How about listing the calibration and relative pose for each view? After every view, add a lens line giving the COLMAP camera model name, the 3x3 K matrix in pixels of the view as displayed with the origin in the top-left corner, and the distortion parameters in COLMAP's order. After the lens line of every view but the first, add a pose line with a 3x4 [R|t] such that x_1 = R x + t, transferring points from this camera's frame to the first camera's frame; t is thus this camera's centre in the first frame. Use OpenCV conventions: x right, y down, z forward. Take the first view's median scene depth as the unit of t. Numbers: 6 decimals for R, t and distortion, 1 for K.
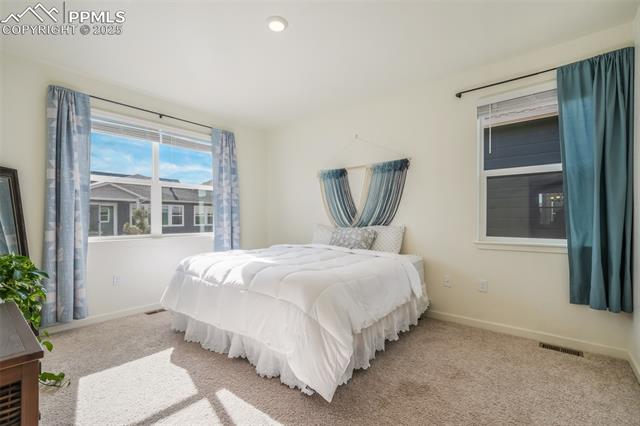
lens RADIAL K [[291.2, 0, 322.4], [0, 291.2, 216.8], [0, 0, 1]] dist [-0.000087, -0.000080]
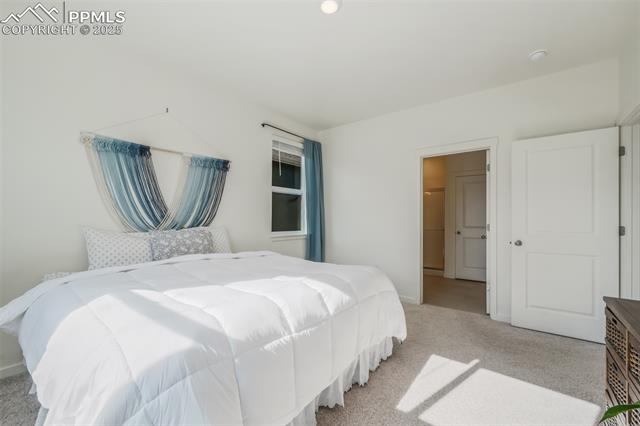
lens RADIAL K [[259.5, 0, 322.0], [0, 259.5, 218.7], [0, 0, 1]] dist [0.012045, 0.000085]
pose [[-0.015210, 0.007413, 0.999857, -0.584377], [-0.010705, 0.999914, -0.007576, 0.006867], [-0.999827, -0.010819, -0.015129, 0.630870]]
